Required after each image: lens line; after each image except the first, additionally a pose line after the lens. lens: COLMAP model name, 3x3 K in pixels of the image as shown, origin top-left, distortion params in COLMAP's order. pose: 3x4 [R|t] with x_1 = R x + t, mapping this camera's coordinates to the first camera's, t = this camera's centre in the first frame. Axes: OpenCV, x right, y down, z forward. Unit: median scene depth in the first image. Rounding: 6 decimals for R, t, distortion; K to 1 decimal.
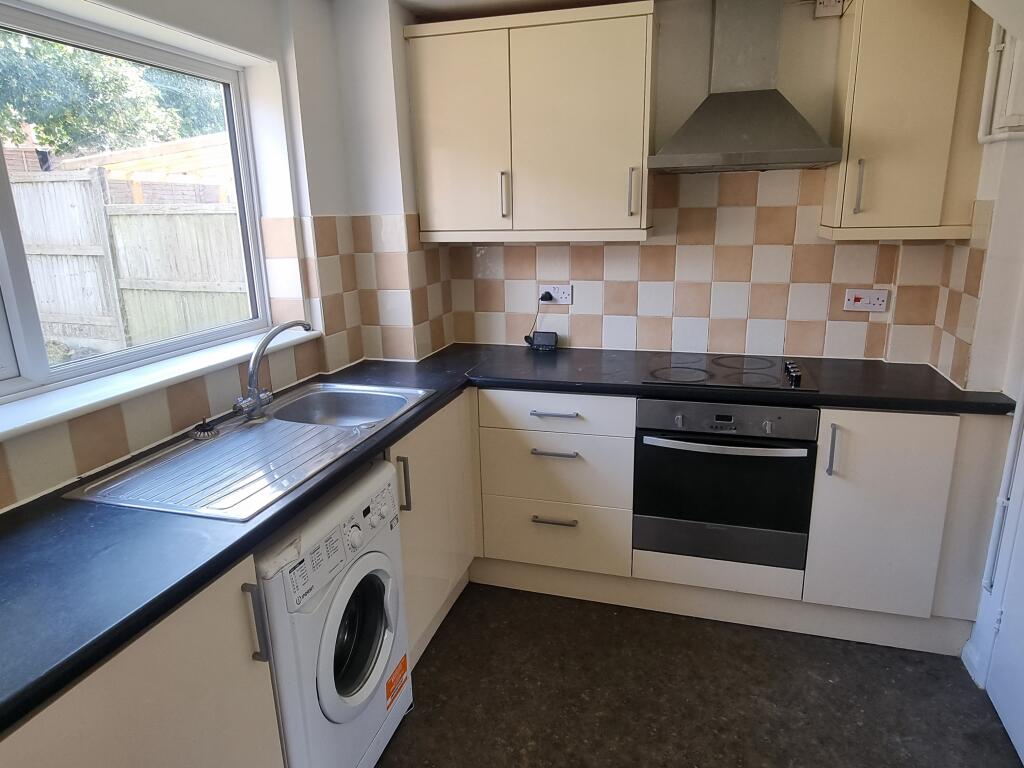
lens RADIAL K [[645.7, 0, 512.0], [0, 645.7, 384.0], [0, 0, 1]] dist [0.000844, -0.000709]
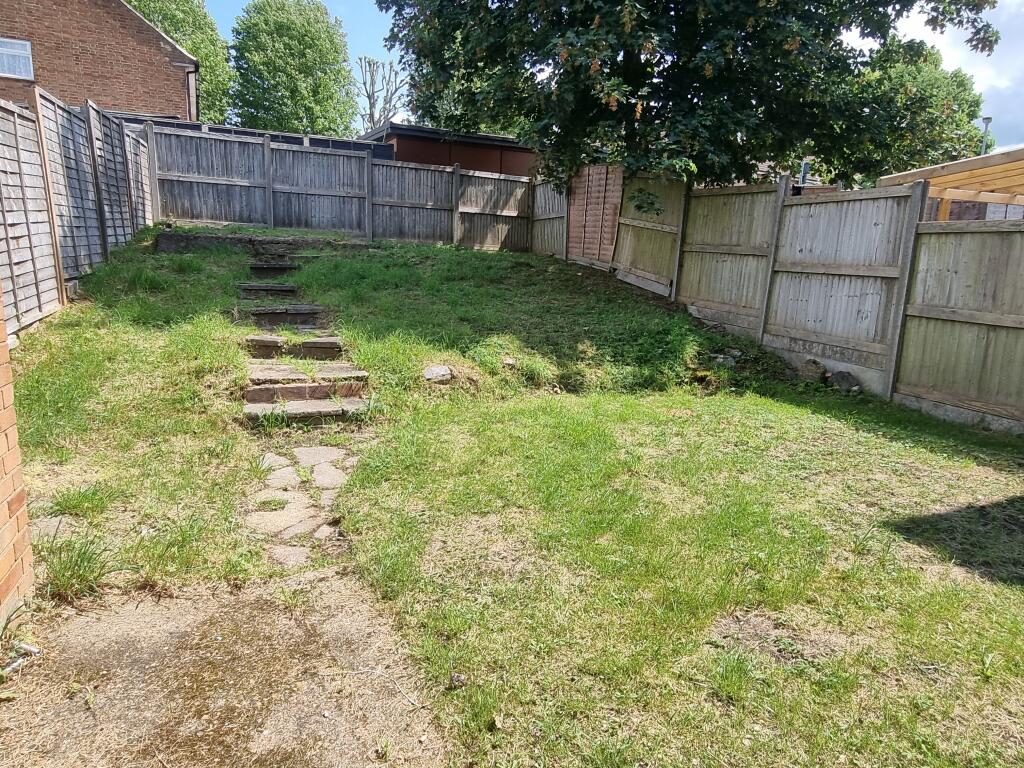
lens RADIAL K [[645.7, 0, 512.0], [0, 645.7, 384.0], [0, 0, 1]] dist [0.000844, -0.000709]
pose [[0.624685, 0.183936, -0.758904, -0.250730], [-0.240373, 0.969966, 0.037230, 0.043306], [0.742960, 0.159163, 0.650137, 0.027308]]
